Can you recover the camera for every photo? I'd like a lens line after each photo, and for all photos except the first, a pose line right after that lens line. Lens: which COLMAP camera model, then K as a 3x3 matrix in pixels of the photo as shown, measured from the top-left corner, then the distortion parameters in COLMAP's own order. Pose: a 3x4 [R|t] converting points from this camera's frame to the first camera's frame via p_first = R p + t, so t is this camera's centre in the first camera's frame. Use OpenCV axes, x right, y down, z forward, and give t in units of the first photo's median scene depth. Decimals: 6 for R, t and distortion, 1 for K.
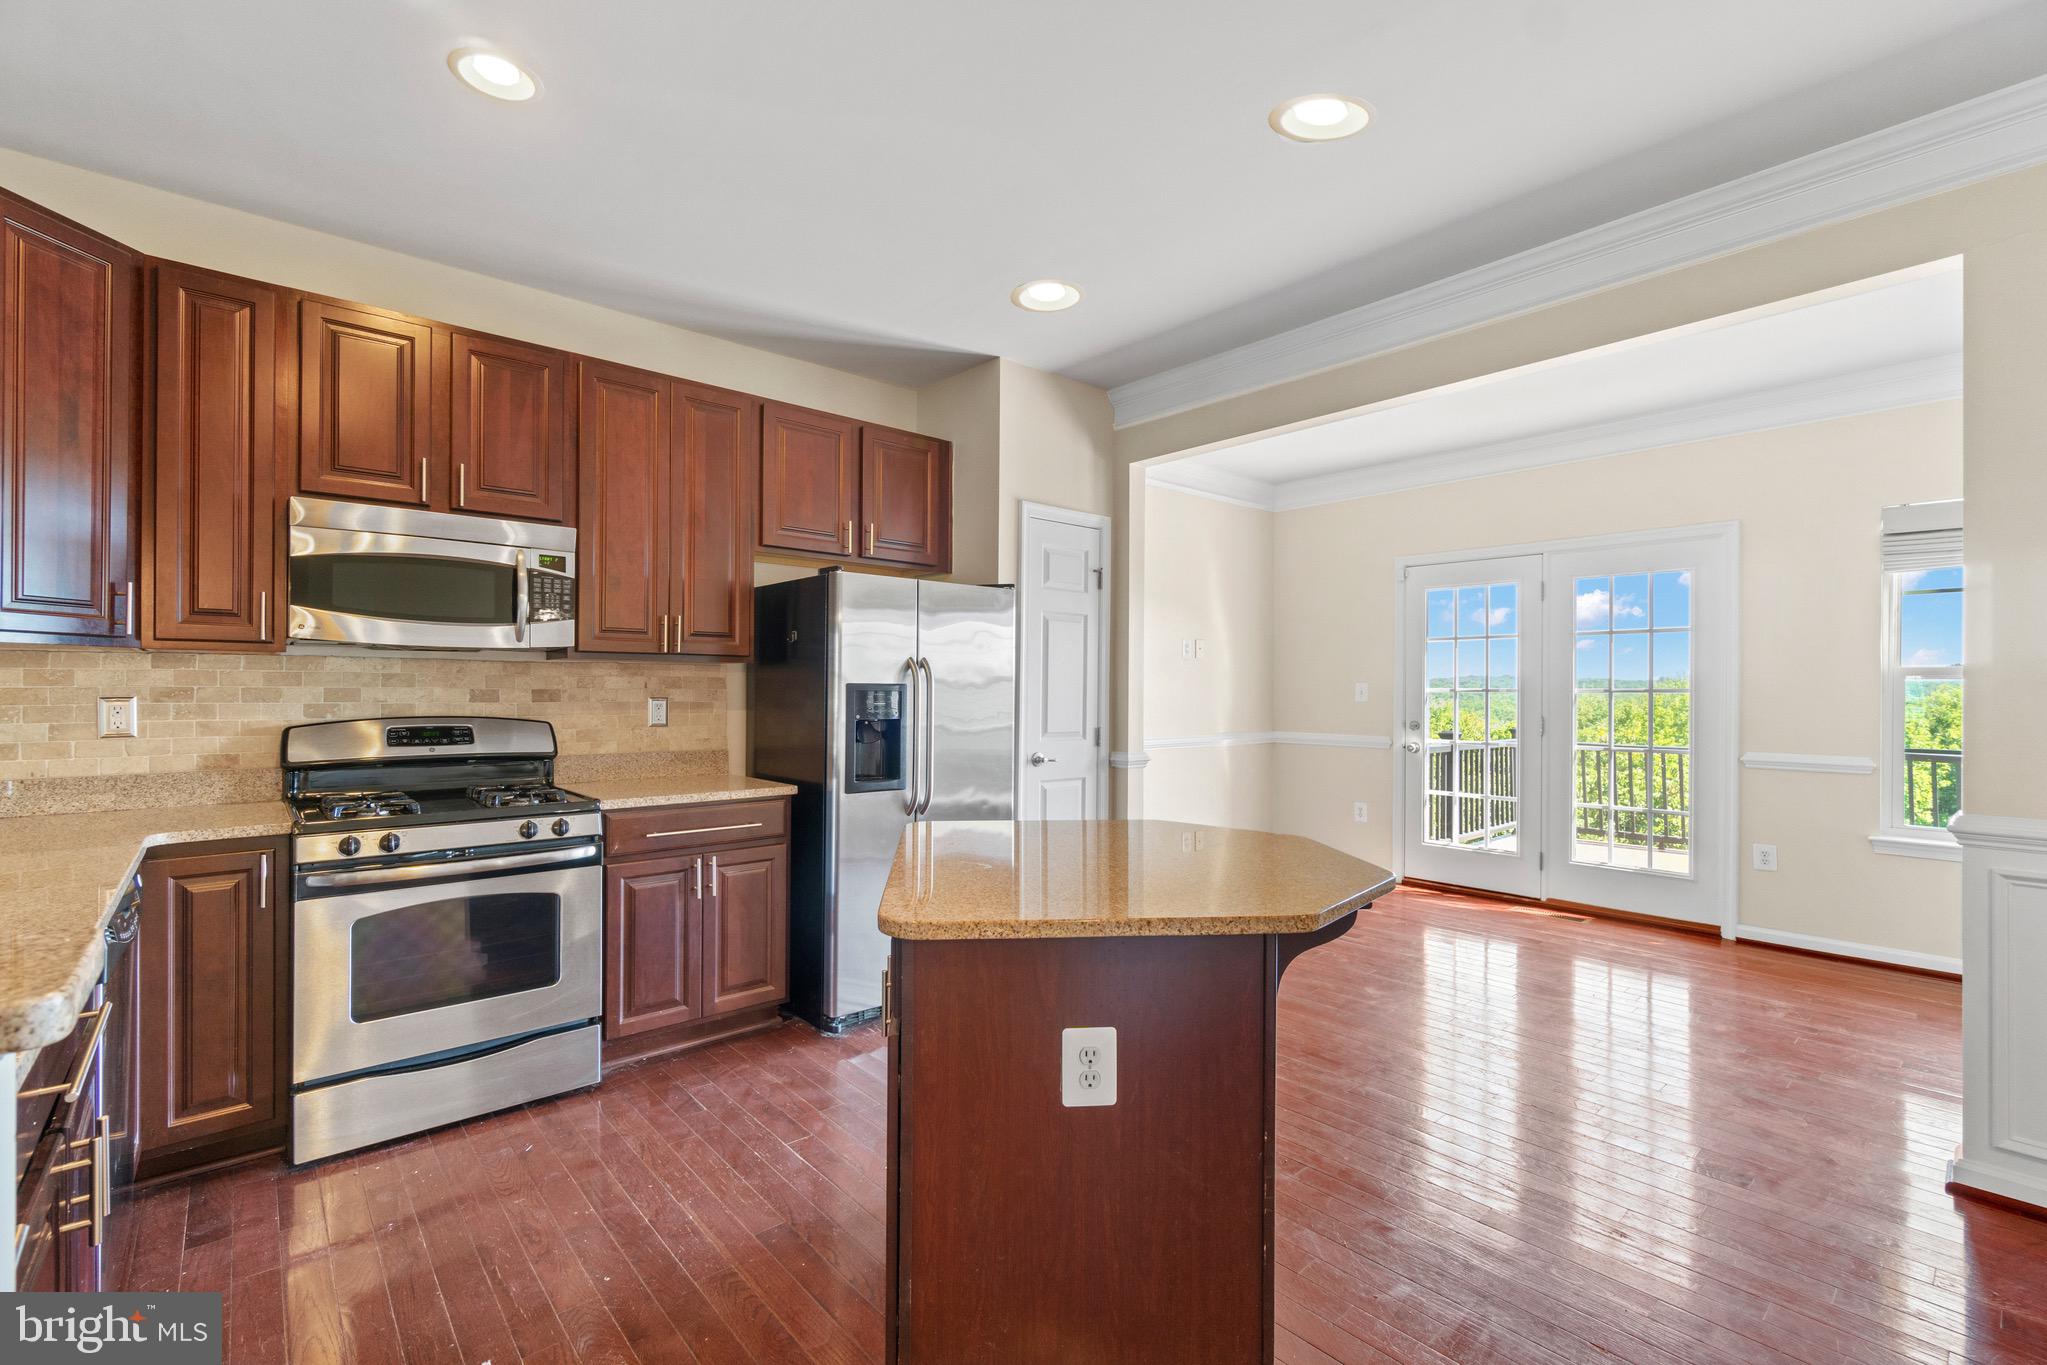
lens RADIAL K [[884.0, 0, 1024.0], [0, 884.0, 687.1], [0, 0, 1]] dist [-0.003861, 0.000455]
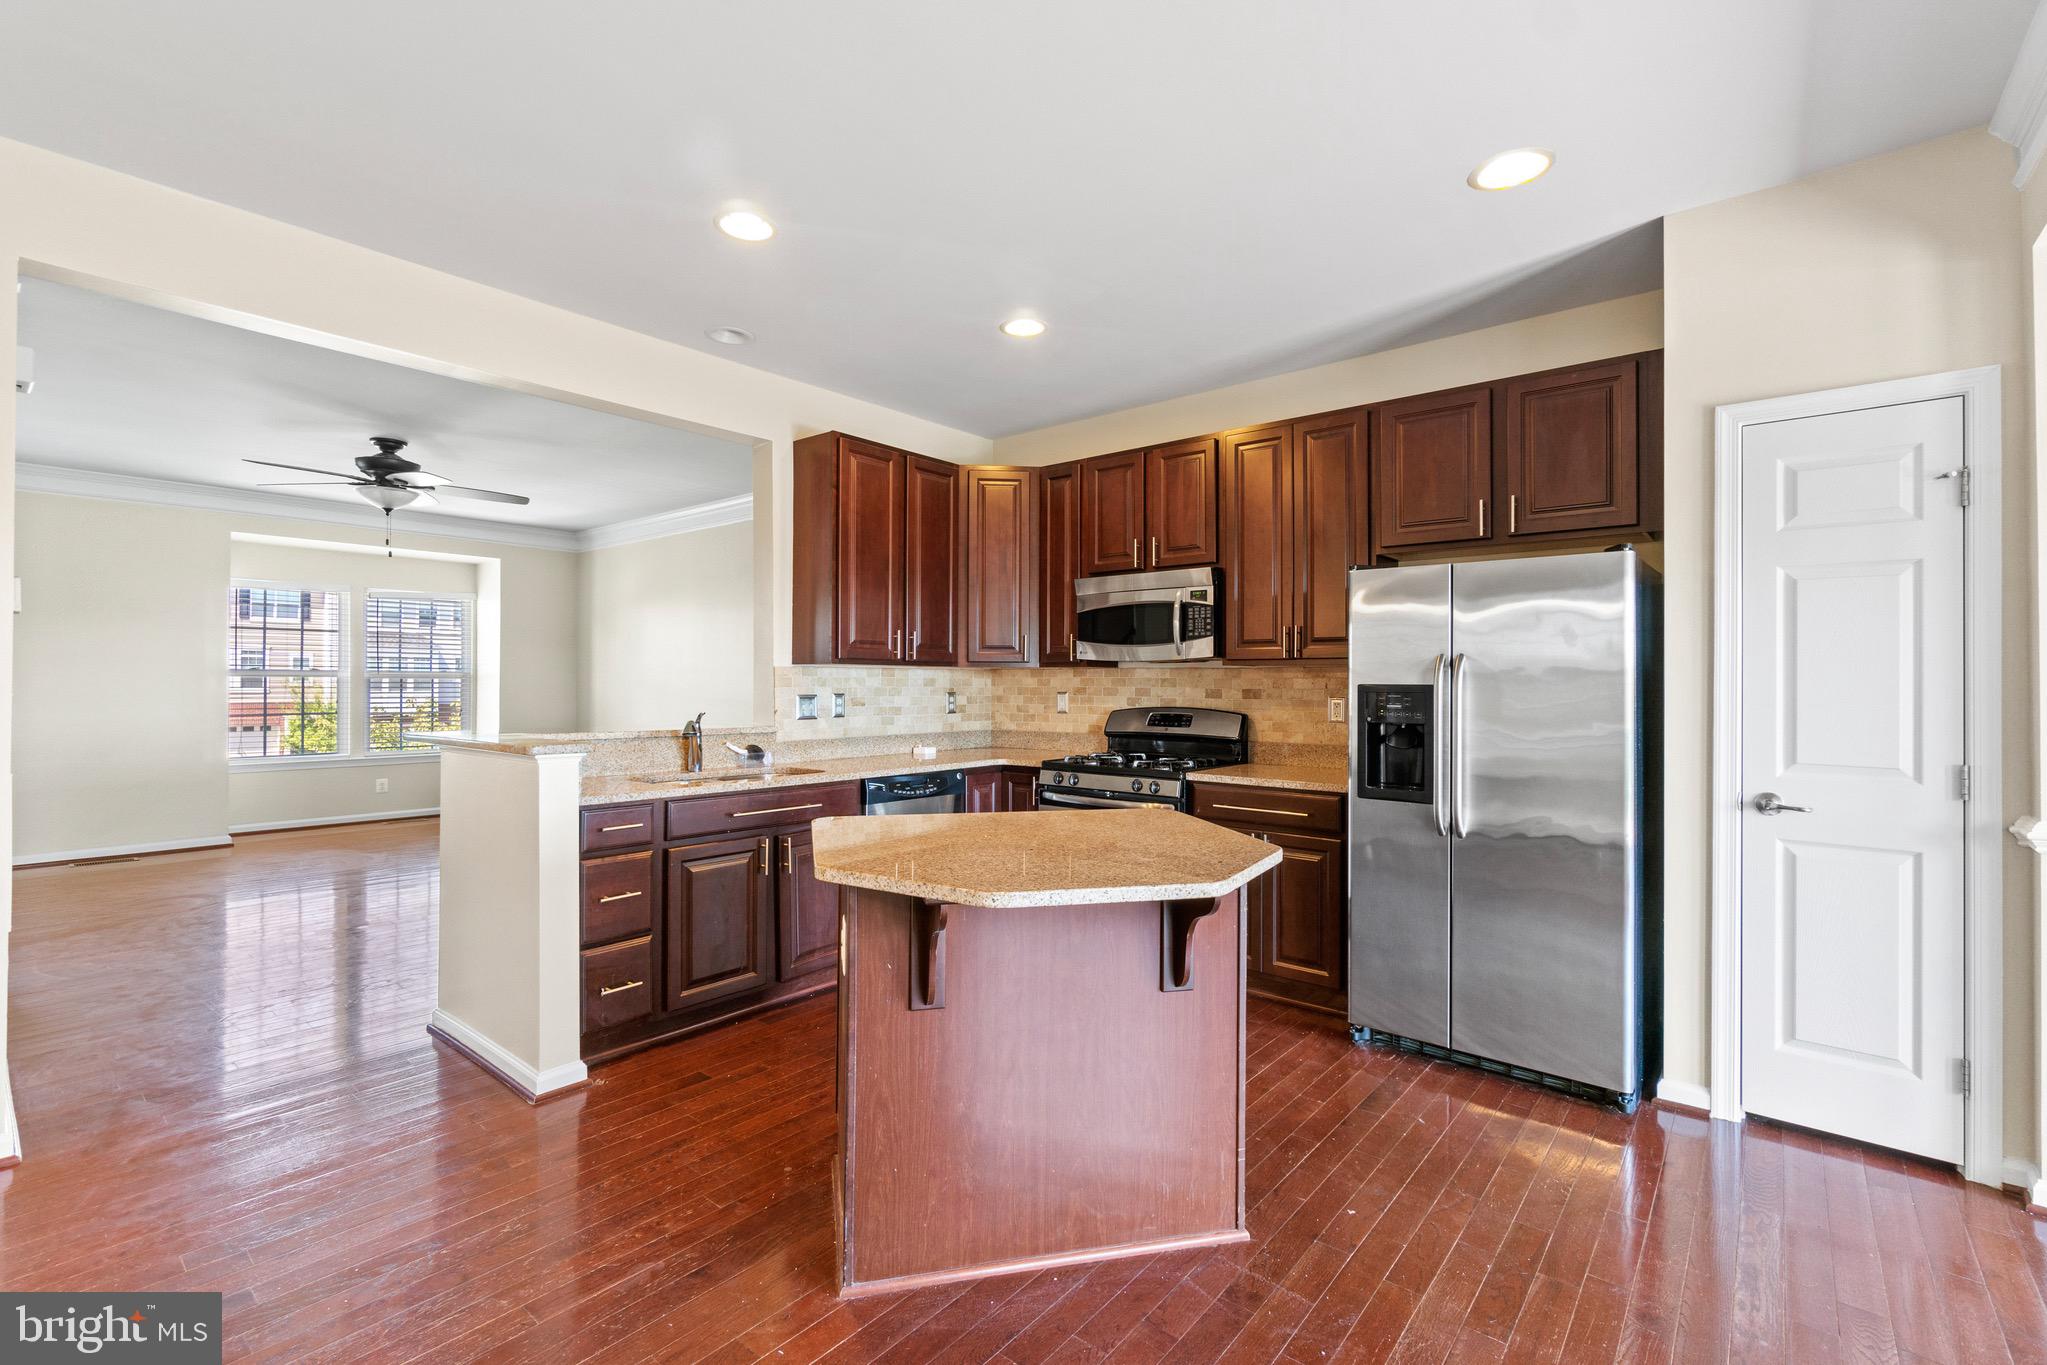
lens RADIAL K [[884.0, 0, 1013.6], [0, 884.0, 672.7], [0, 0, 1]] dist [-0.003861, 0.000455]
pose [[0.168266, -0.012491, -0.985662, 0.700757], [-0.000042, 0.999920, -0.012679, -0.005256], [0.985742, 0.002175, 0.168252, 0.463290]]
